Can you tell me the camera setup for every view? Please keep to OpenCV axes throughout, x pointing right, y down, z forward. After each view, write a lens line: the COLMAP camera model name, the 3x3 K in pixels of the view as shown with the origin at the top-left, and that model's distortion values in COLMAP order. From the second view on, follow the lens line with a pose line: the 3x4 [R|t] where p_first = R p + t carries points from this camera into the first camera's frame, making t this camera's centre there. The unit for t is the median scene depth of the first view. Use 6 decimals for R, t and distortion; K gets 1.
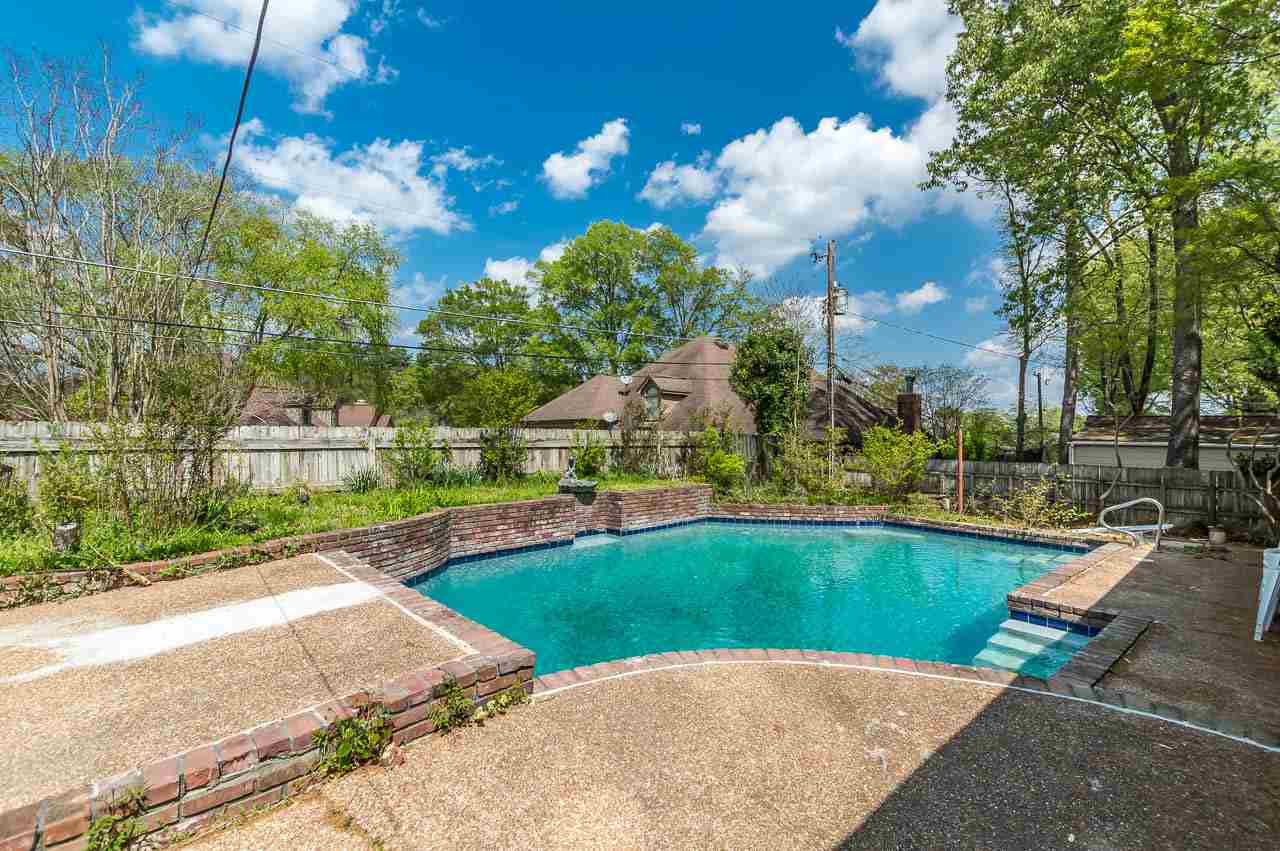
lens RADIAL K [[563.5, 0, 641.7], [0, 563.5, 429.2], [0, 0, 1]] dist [0.001284, 0.000013]
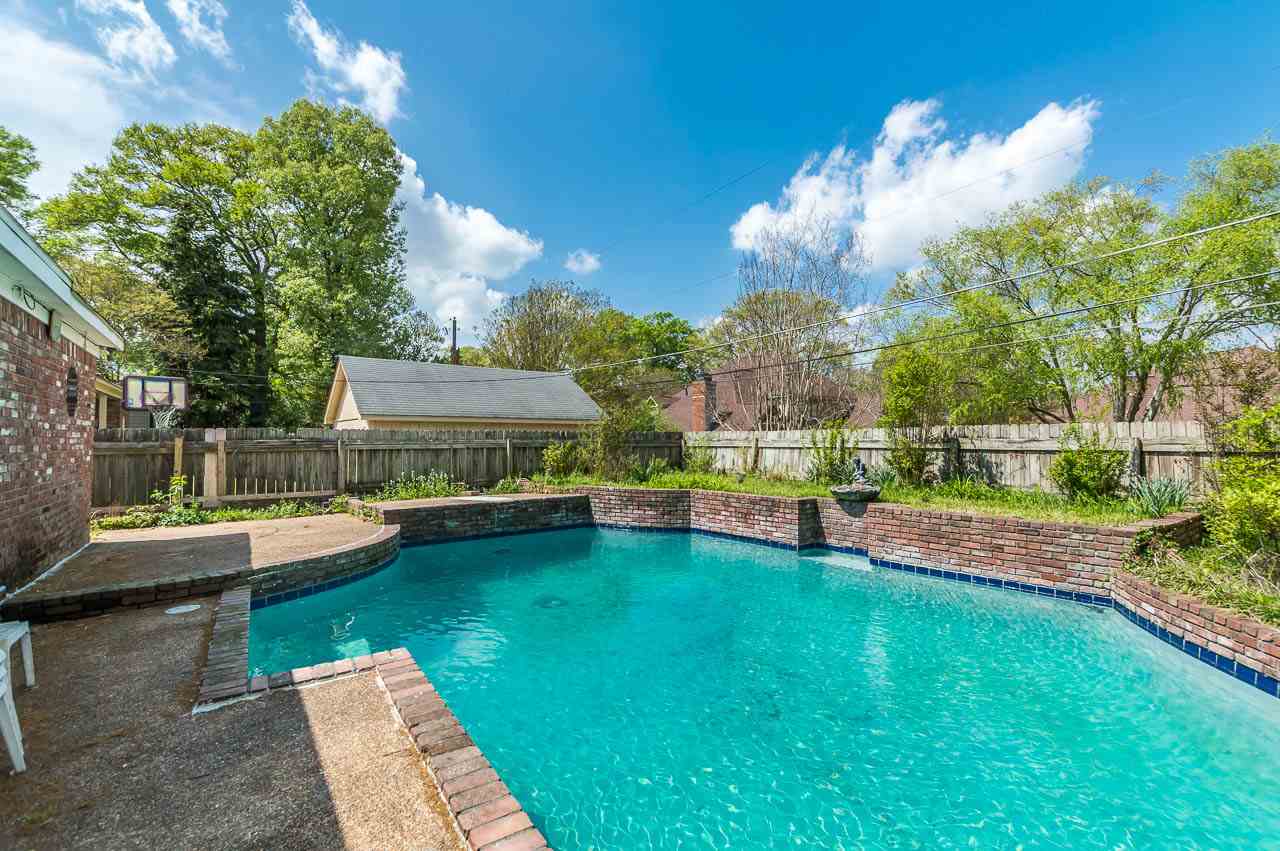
lens RADIAL K [[563.5, 0, 644.1], [0, 563.5, 427.2], [0, 0, 1]] dist [0.001284, 0.000013]
pose [[-0.103883, -0.033655, -0.994020, 0.738434], [0.011862, 0.999314, -0.035074, 0.030530], [0.994519, -0.015435, -0.103412, 0.774415]]
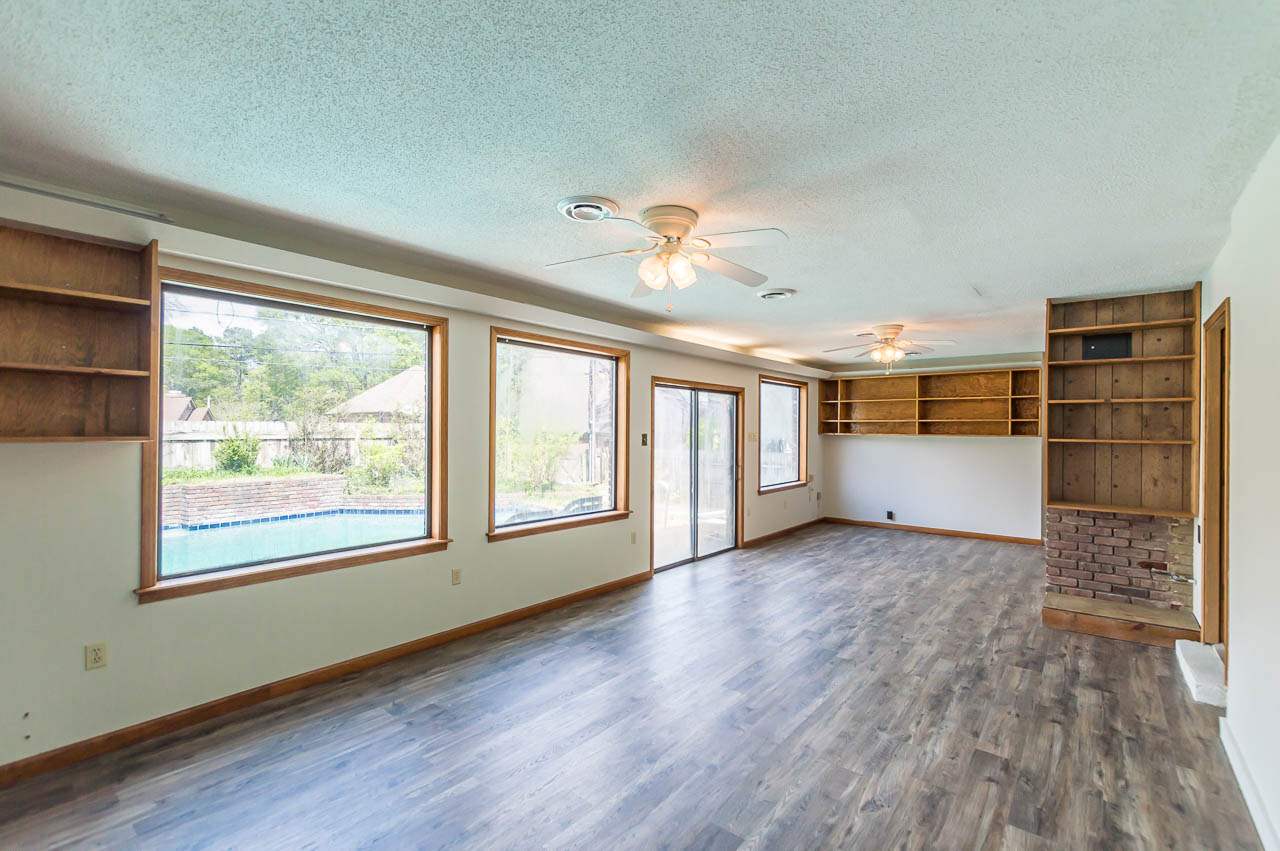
lens RADIAL K [[563.5, 0, 645.6], [0, 563.5, 427.8], [0, 0, 1]] dist [0.001284, 0.000013]
pose [[0.986655, -0.004807, 0.162754, 0.570278], [0.003351, 0.999952, 0.009222, 0.007861], [-0.162791, -0.008554, 0.986624, -0.072729]]
